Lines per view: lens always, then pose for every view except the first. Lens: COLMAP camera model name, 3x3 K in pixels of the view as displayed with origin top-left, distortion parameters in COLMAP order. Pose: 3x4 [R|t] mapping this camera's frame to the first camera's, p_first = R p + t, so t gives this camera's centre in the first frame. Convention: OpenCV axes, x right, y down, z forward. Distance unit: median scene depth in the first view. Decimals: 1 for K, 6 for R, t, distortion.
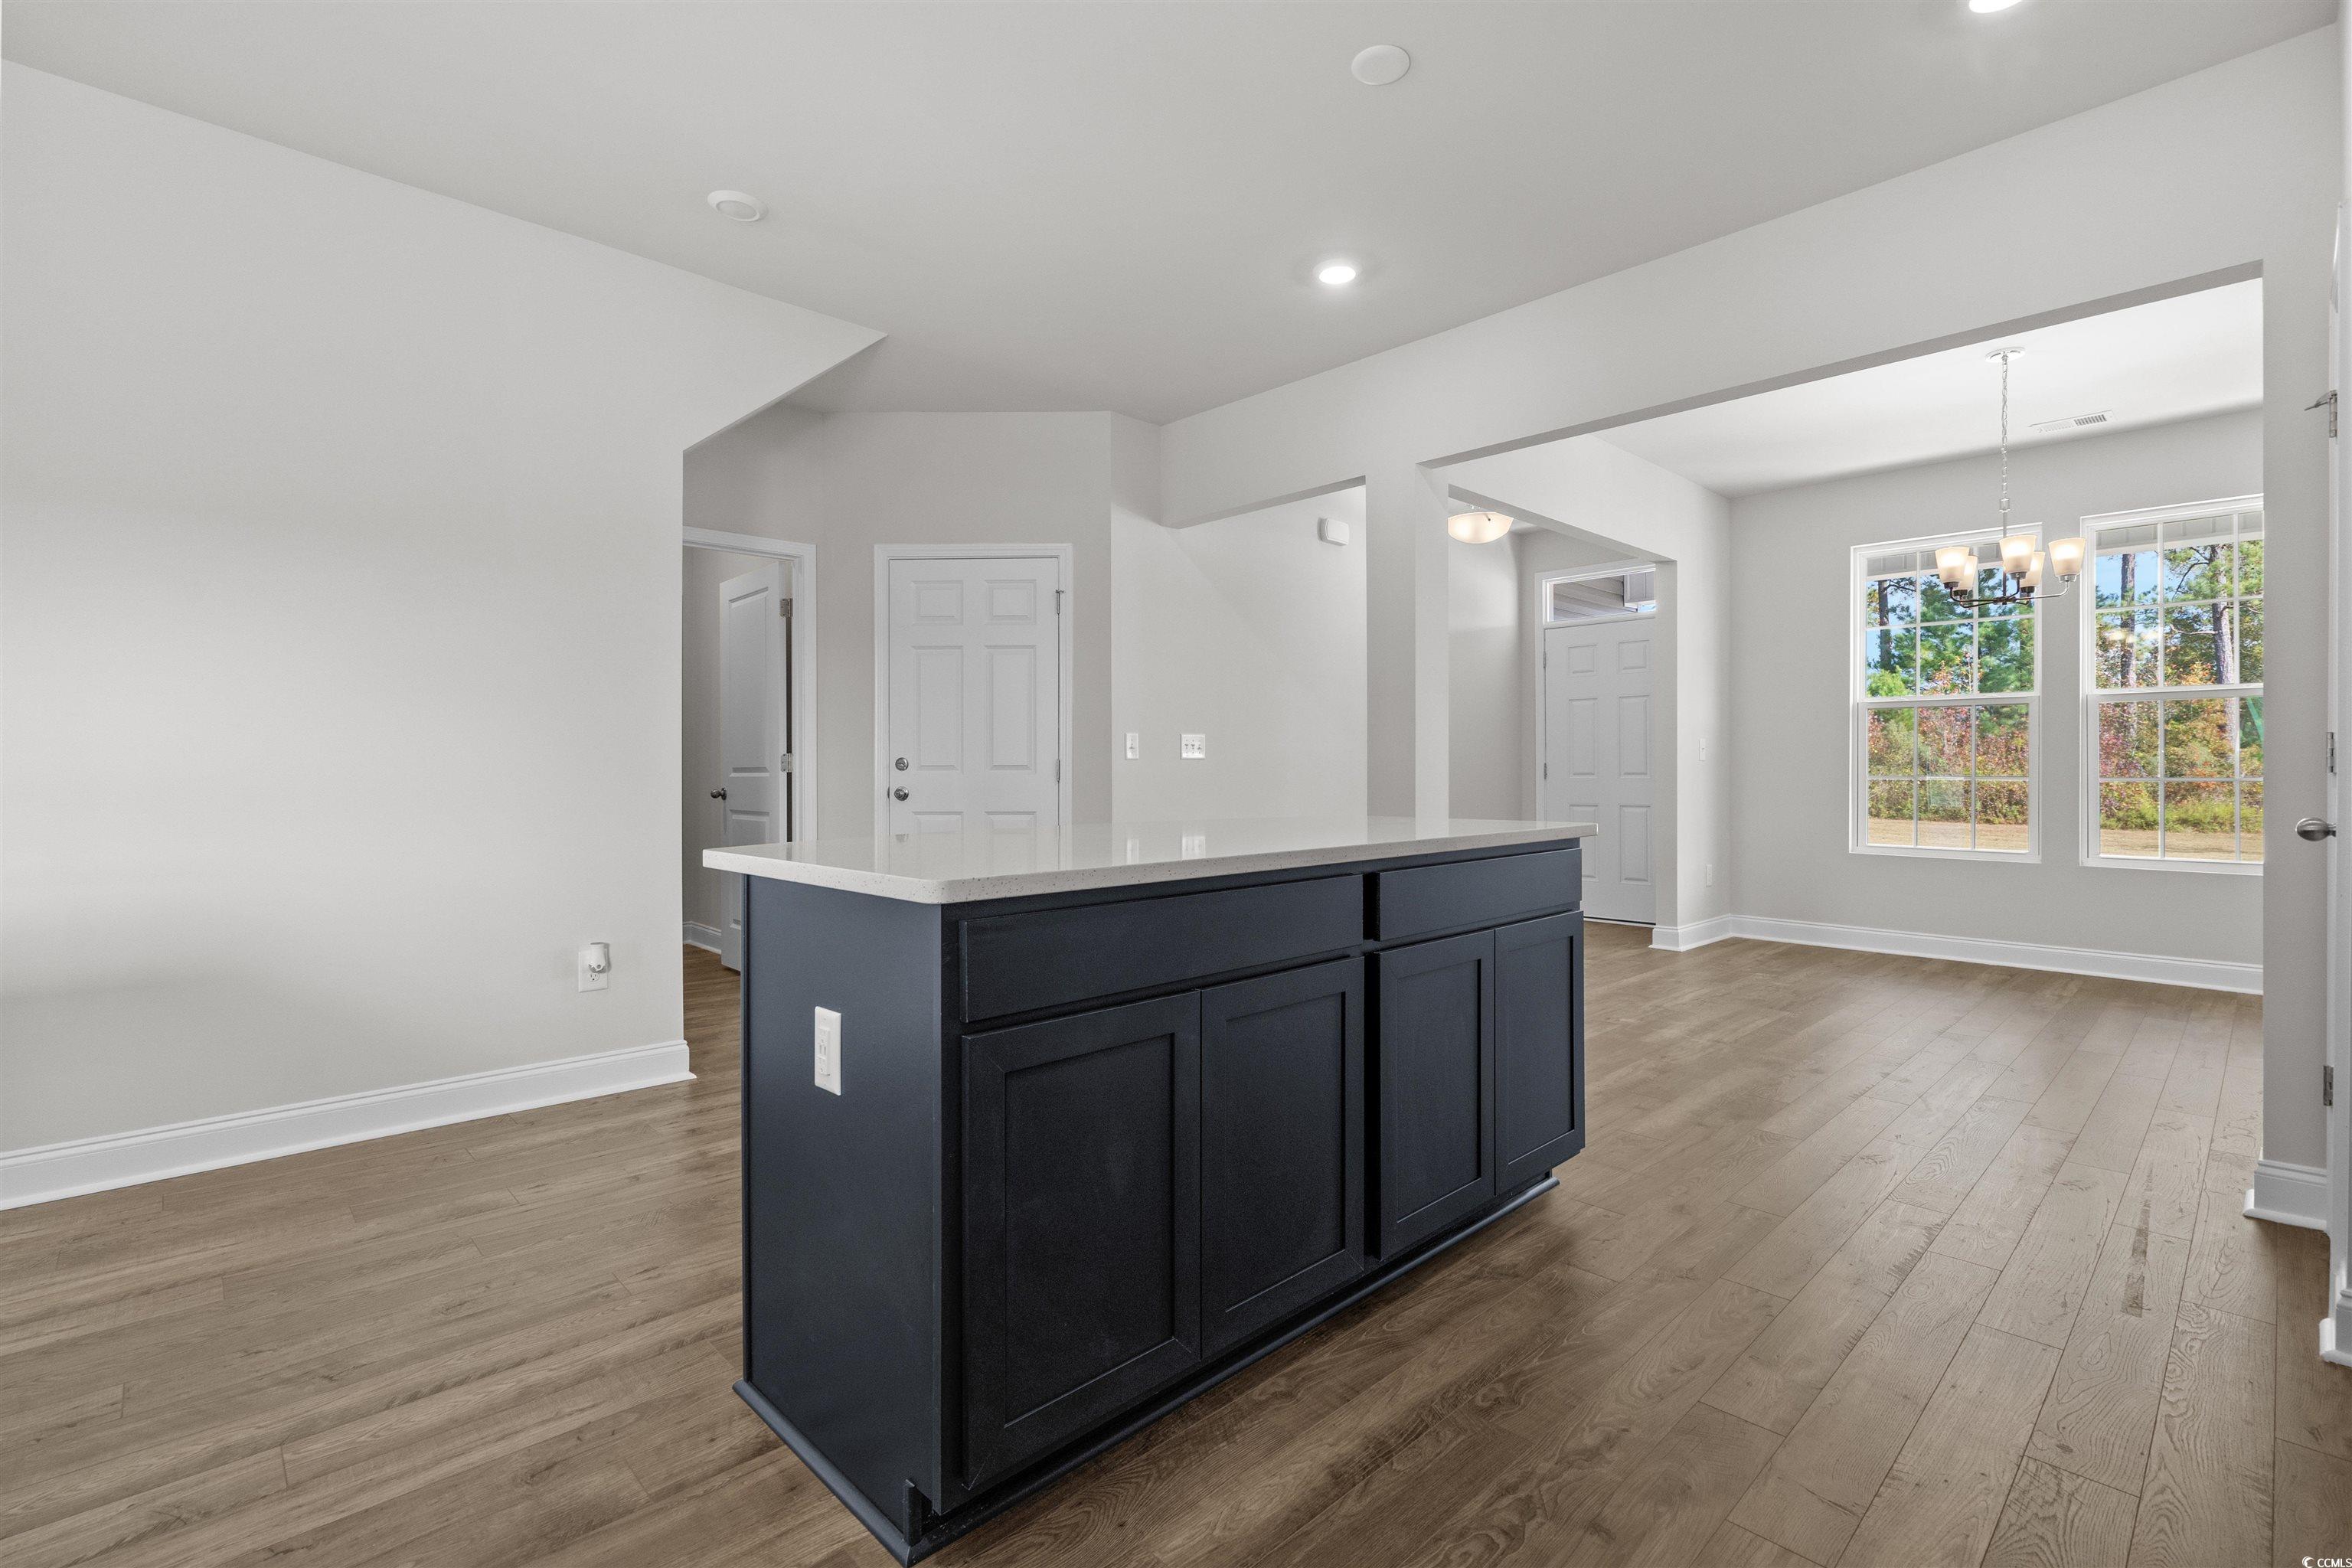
lens RADIAL K [[1059.5, 0, 1179.6], [0, 1059.5, 779.0], [0, 0, 1]] dist [-0.003272, 0.000216]
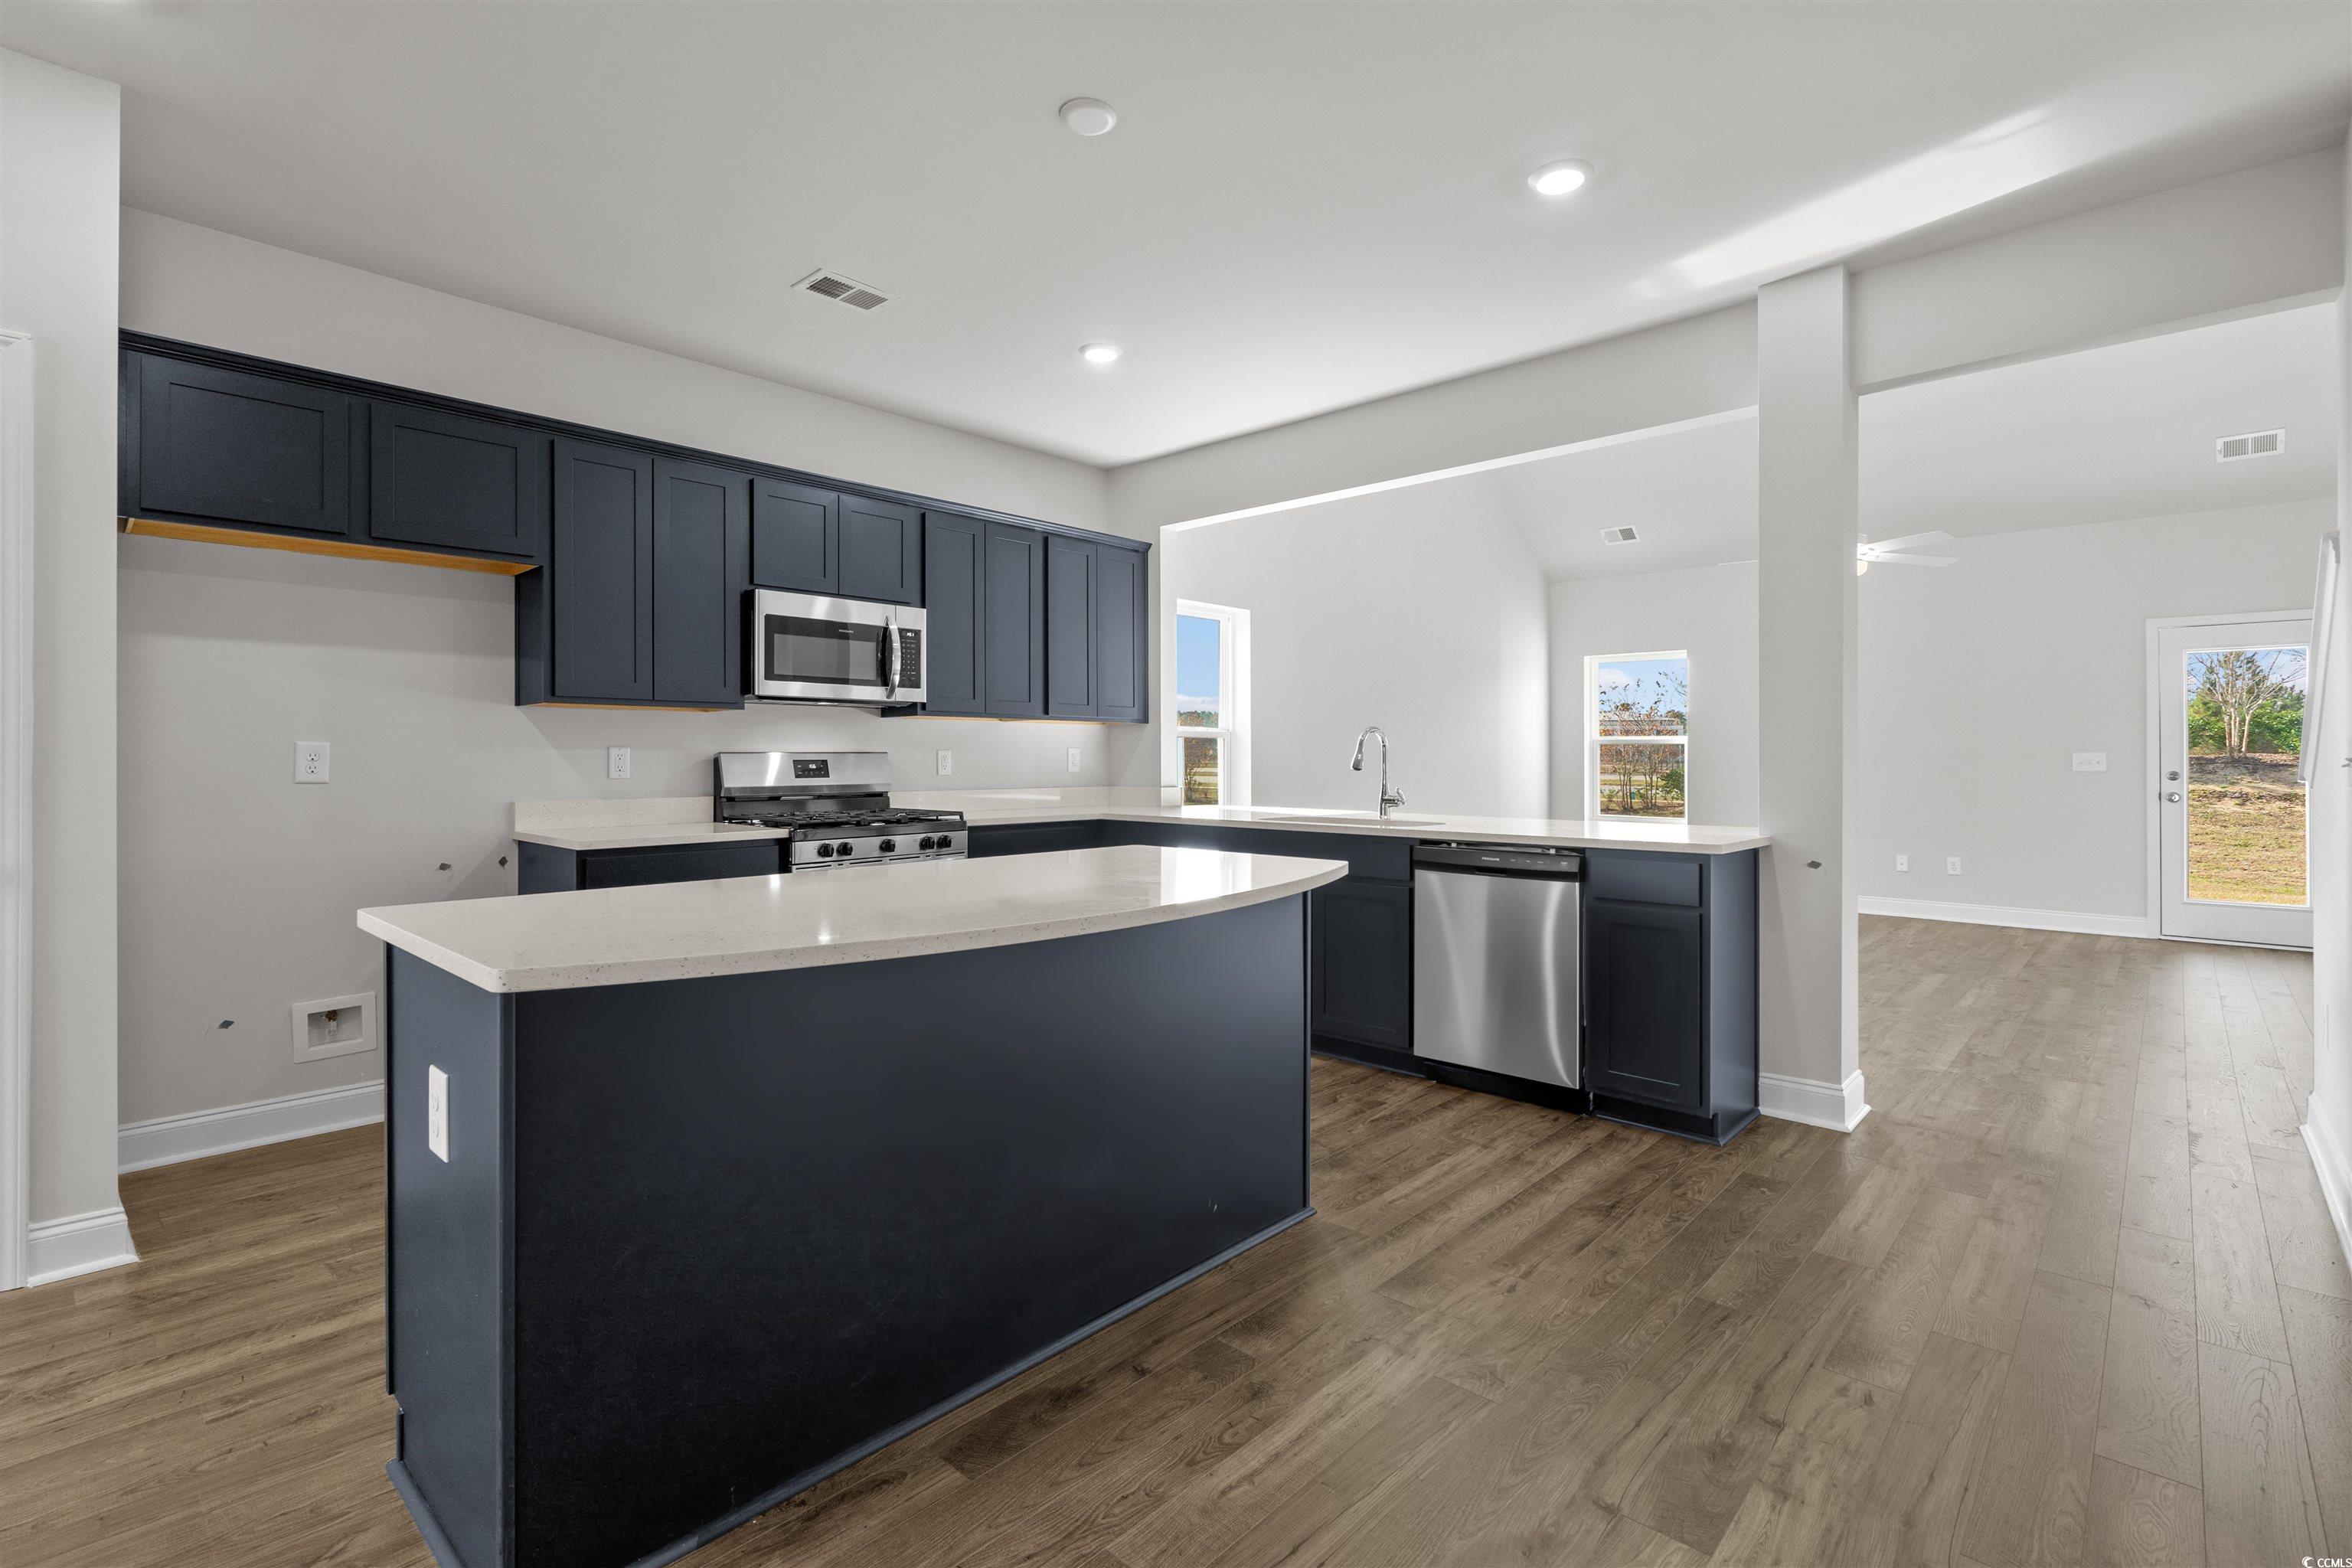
lens RADIAL K [[1066.9, 0, 1187.8], [0, 1066.9, 760.0], [0, 0, 1]] dist [-0.000137, -0.000208]
pose [[-0.997654, -0.001870, -0.068427, -0.046779], [-0.002602, 0.999940, 0.010618, -0.032255], [0.068404, 0.010771, -0.997600, 0.897374]]
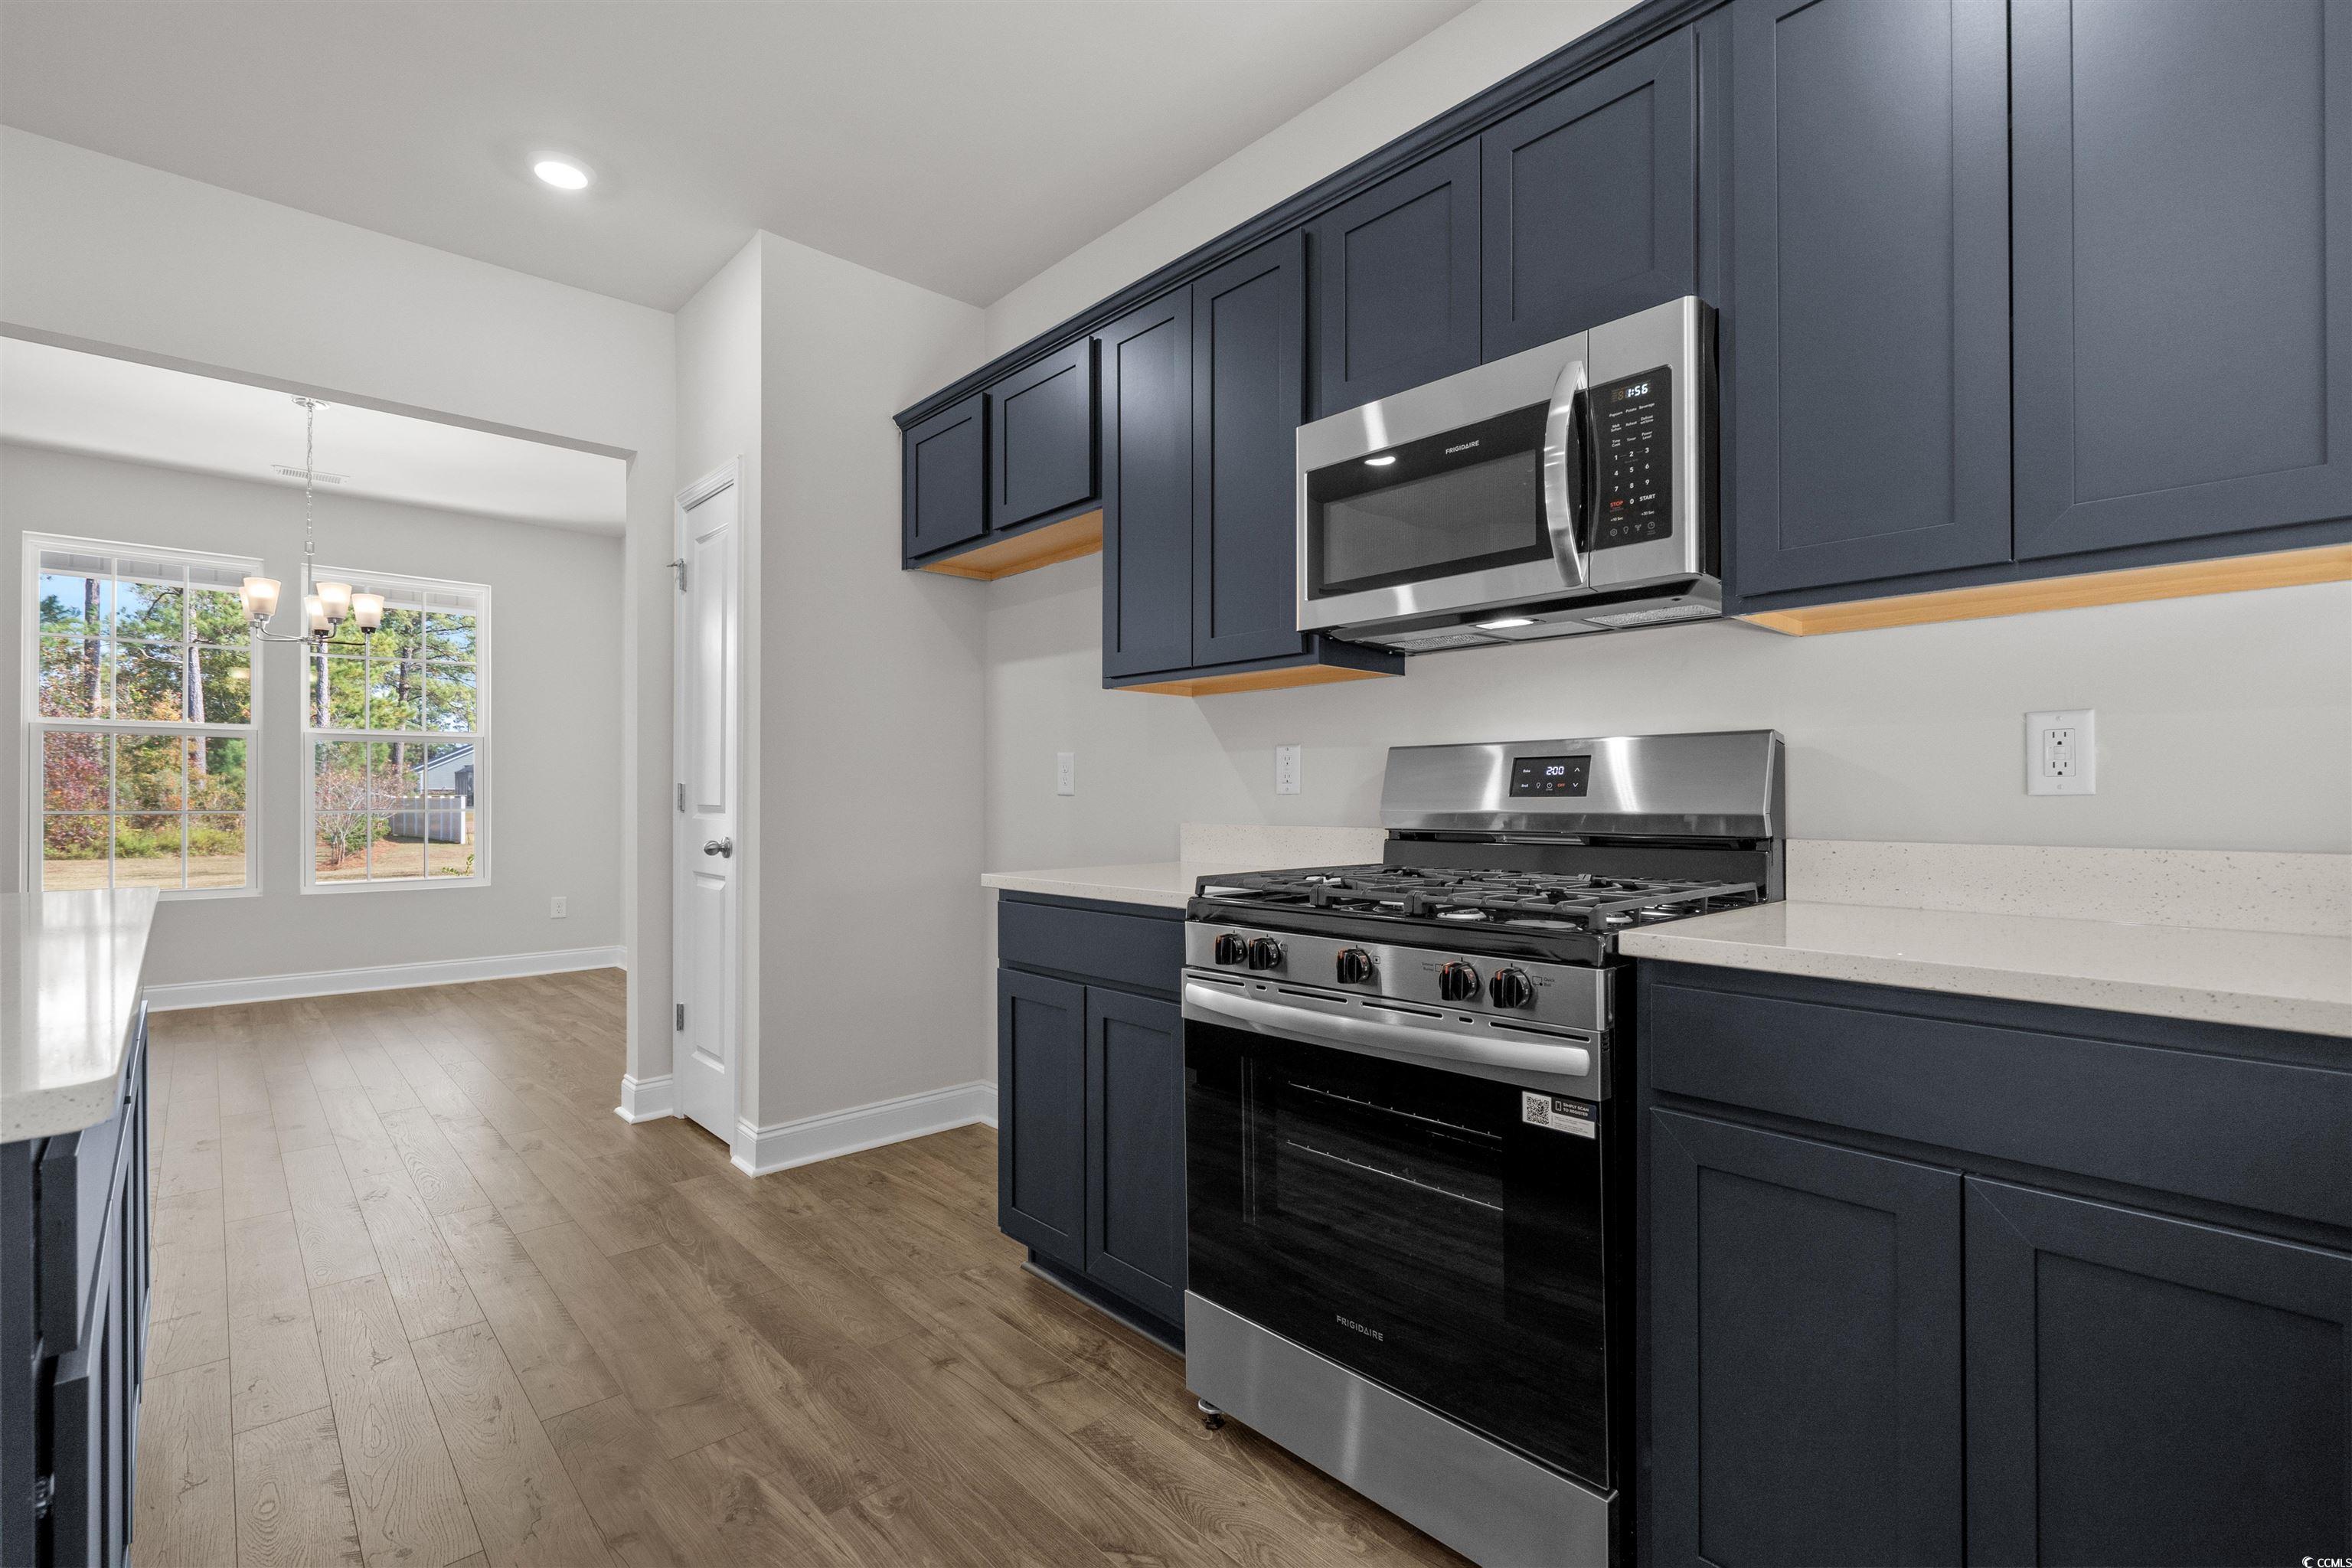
lens RADIAL K [[1053.1, 0, 1165.8], [0, 1053.1, 791.8], [0, 0, 1]] dist [-0.003819, -0.000436]
pose [[0.024939, 0.001695, 0.999688, -0.188120], [0.010073, 0.999947, -0.001947, -0.009804], [-0.999638, 0.010119, 0.024921, 0.122641]]
